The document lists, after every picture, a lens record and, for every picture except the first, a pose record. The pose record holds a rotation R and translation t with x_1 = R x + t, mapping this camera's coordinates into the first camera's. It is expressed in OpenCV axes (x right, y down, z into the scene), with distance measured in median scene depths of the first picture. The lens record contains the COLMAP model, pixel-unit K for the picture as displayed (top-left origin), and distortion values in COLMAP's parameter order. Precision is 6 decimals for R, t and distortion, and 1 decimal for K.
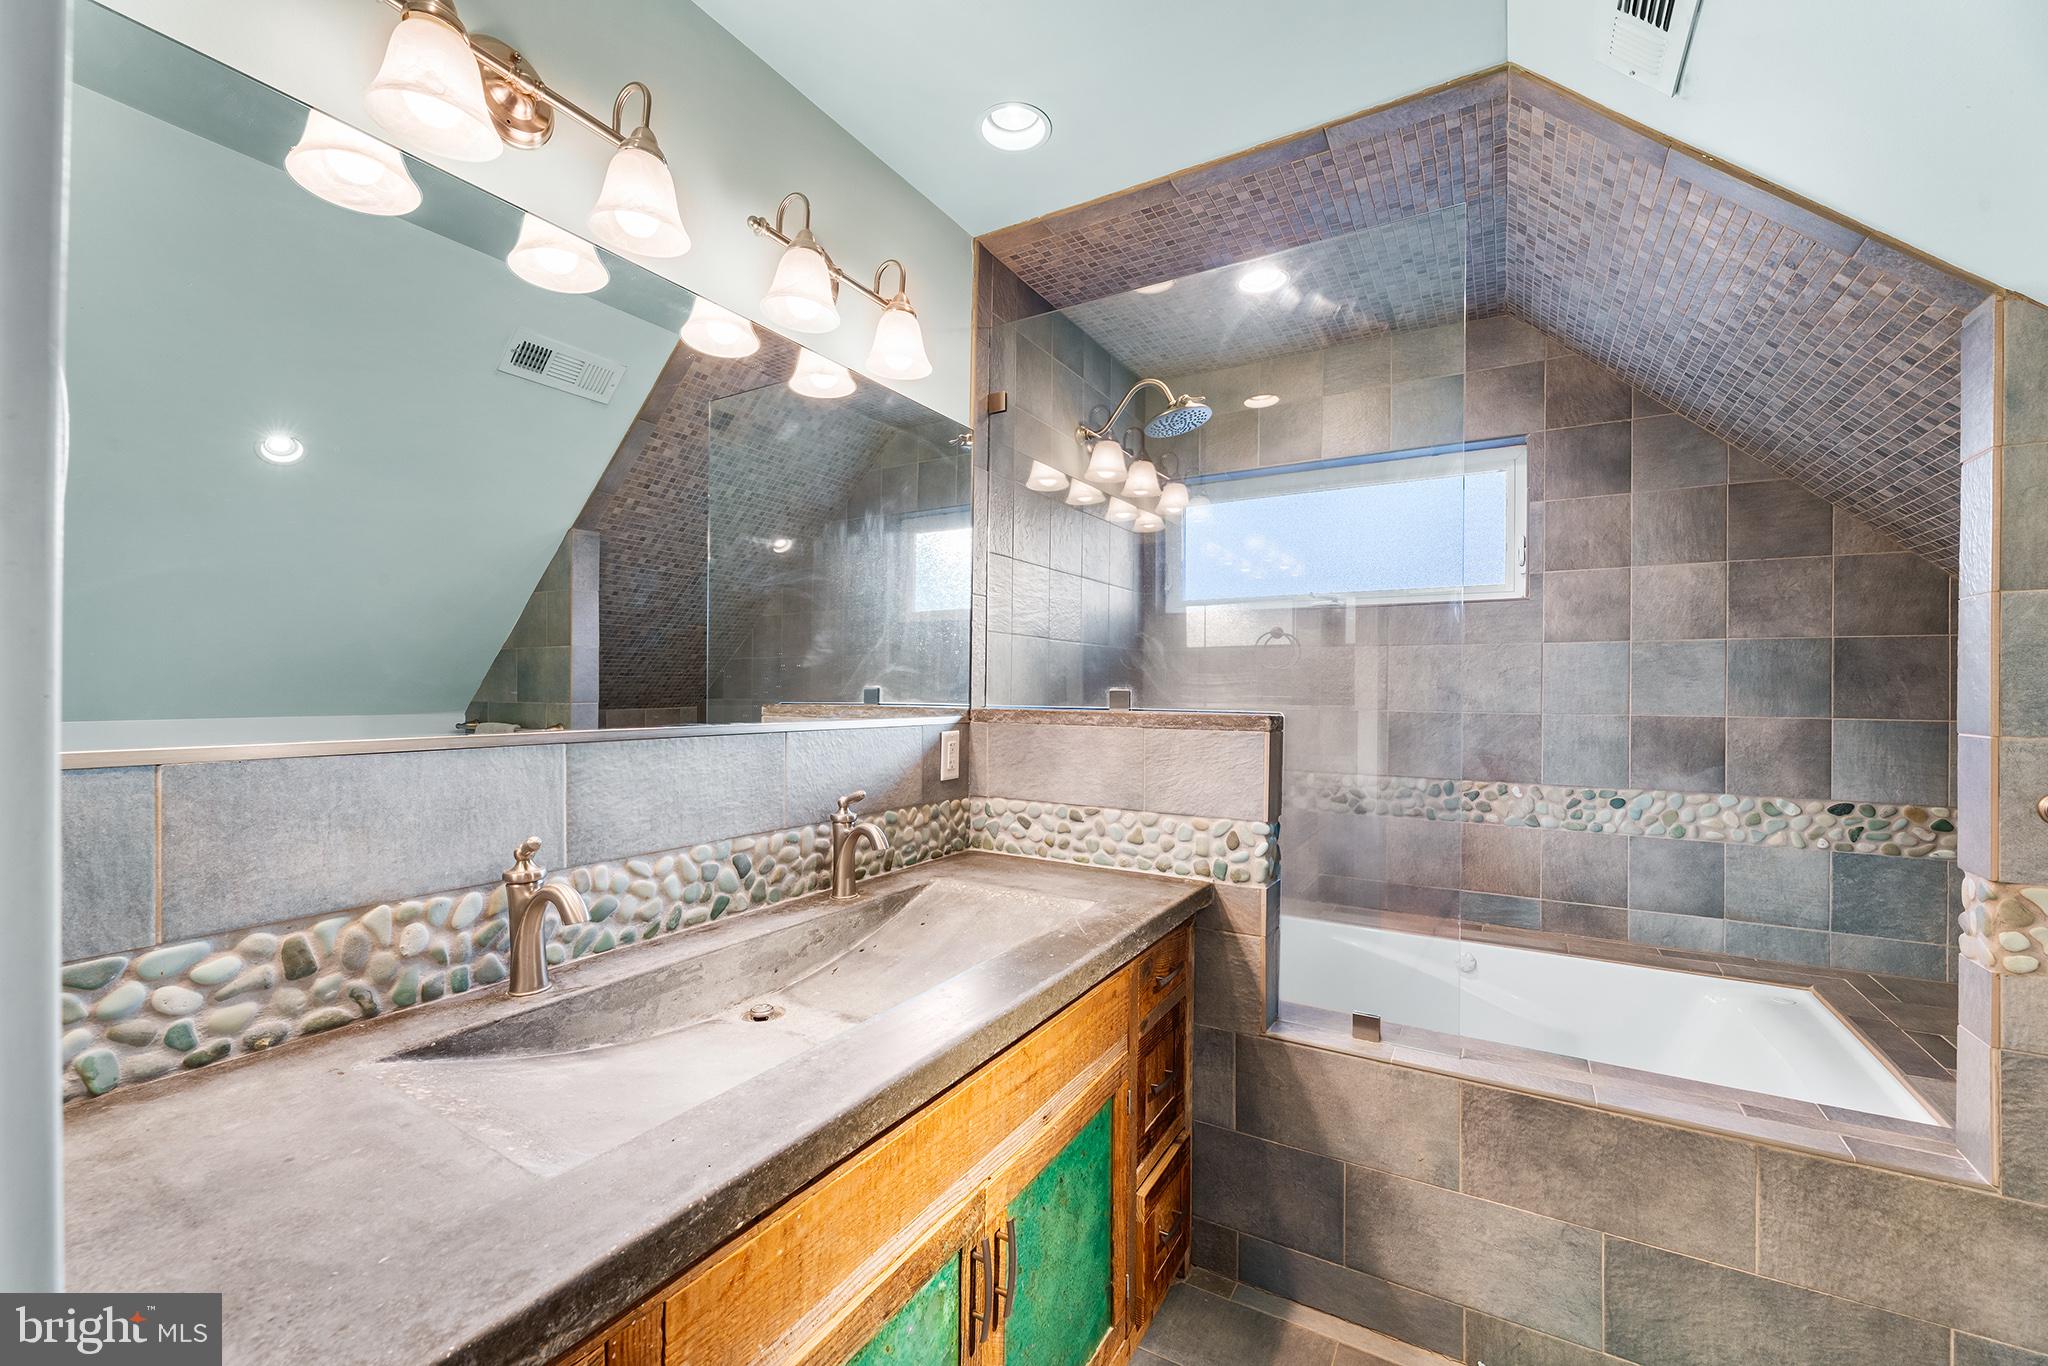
lens RADIAL K [[824.8, 0, 1020.7], [0, 824.8, 689.5], [0, 0, 1]] dist [0.000315, -0.000555]
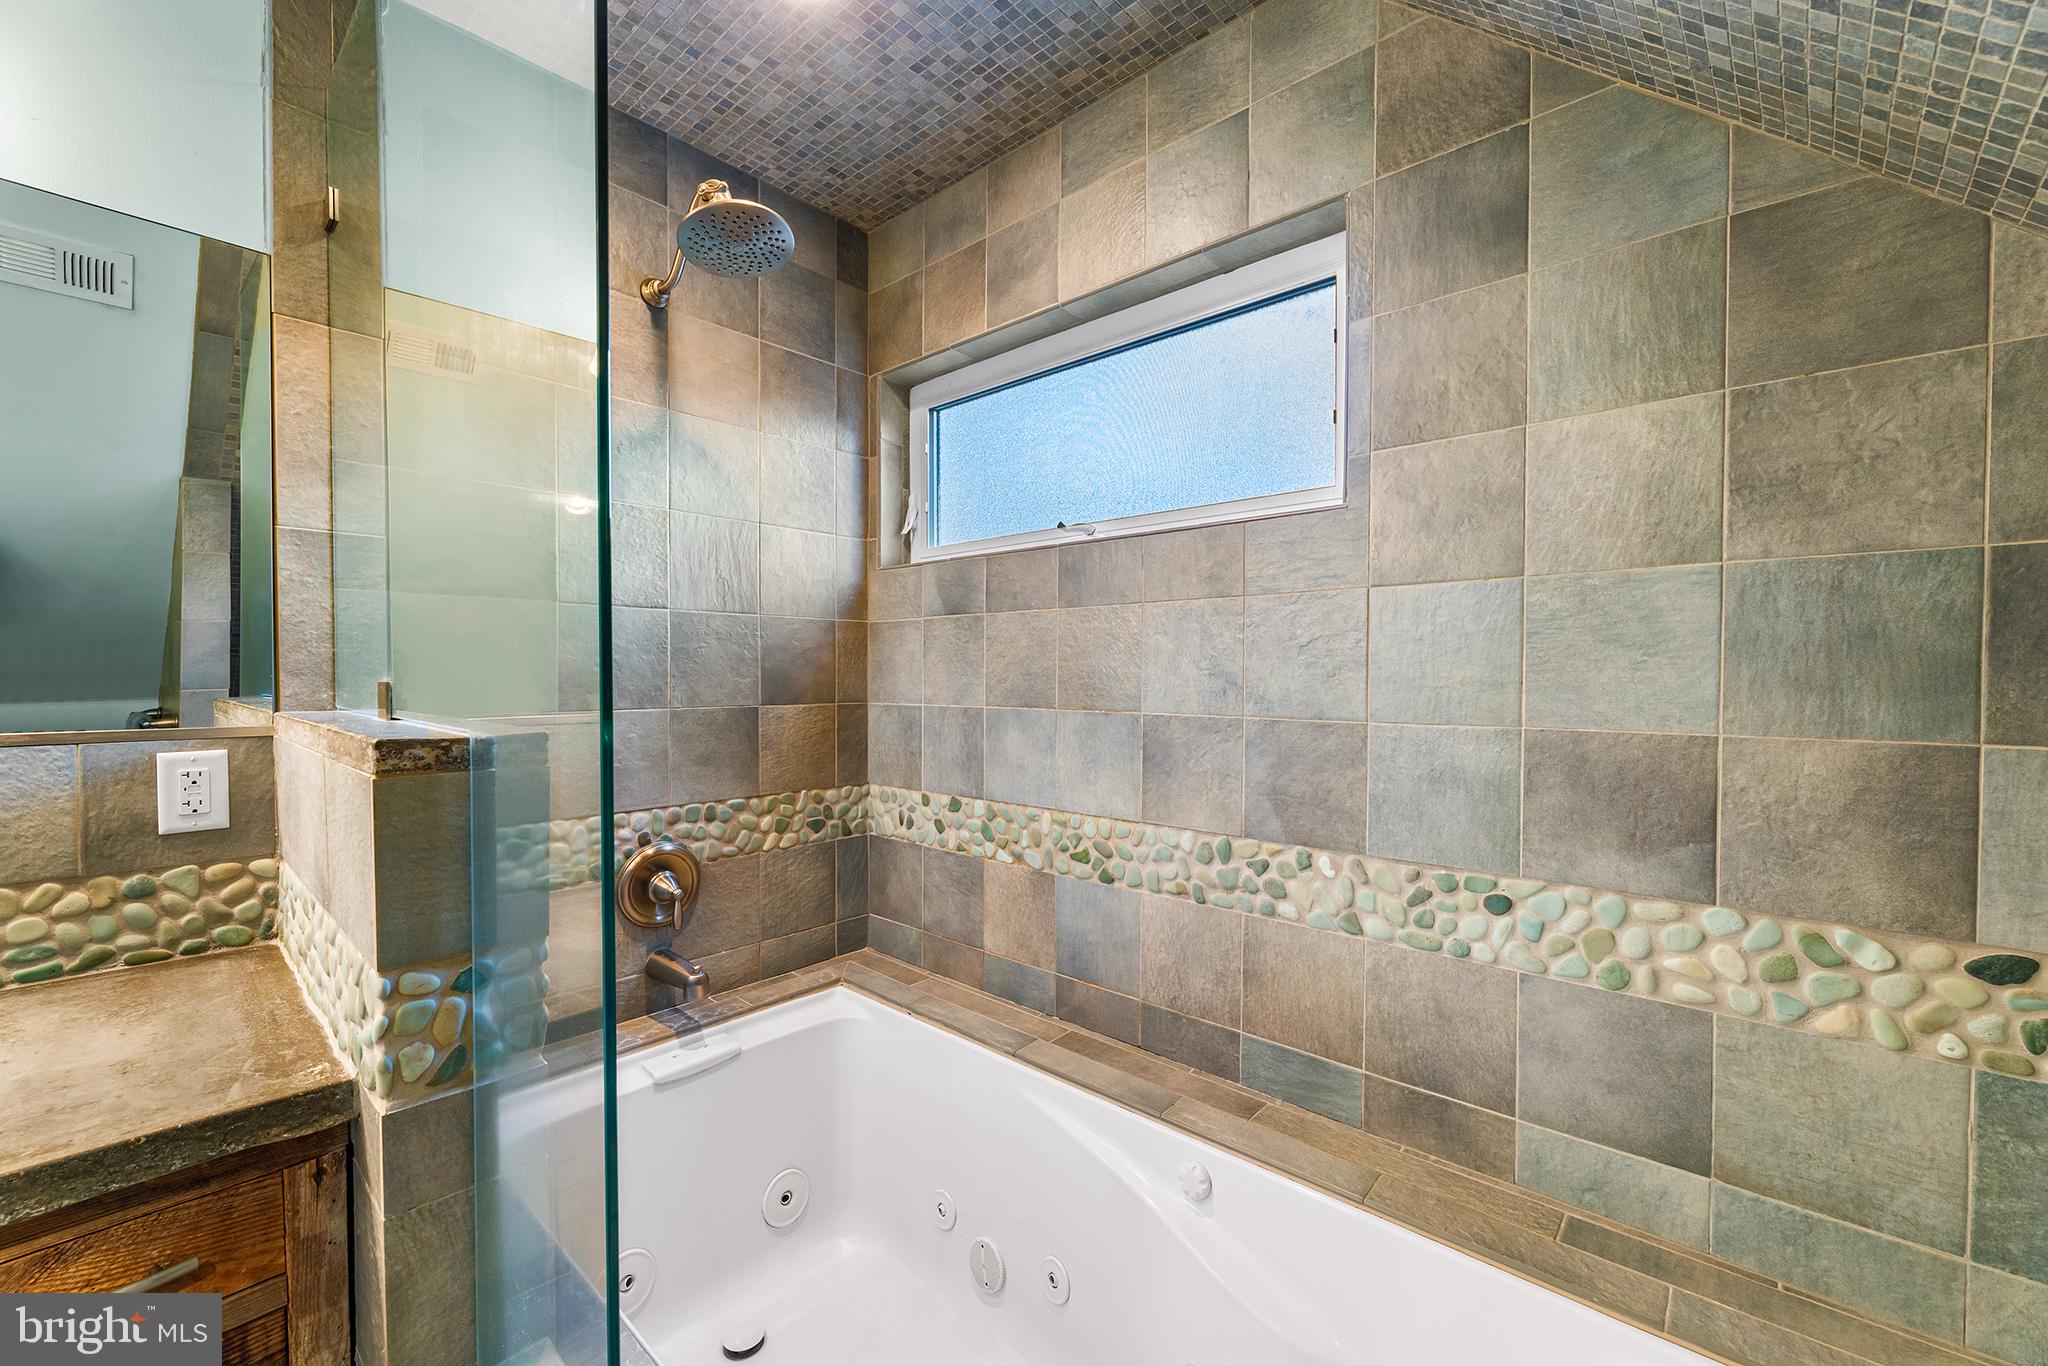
lens RADIAL K [[824.8, 0, 1020.7], [0, 824.8, 689.5], [0, 0, 1]] dist [0.000315, -0.000555]
pose [[0.980119, -0.001461, -0.198406, 0.551533], [0.004654, 0.999867, 0.015630, -0.000918], [0.198357, -0.016242, 0.979995, 0.466560]]
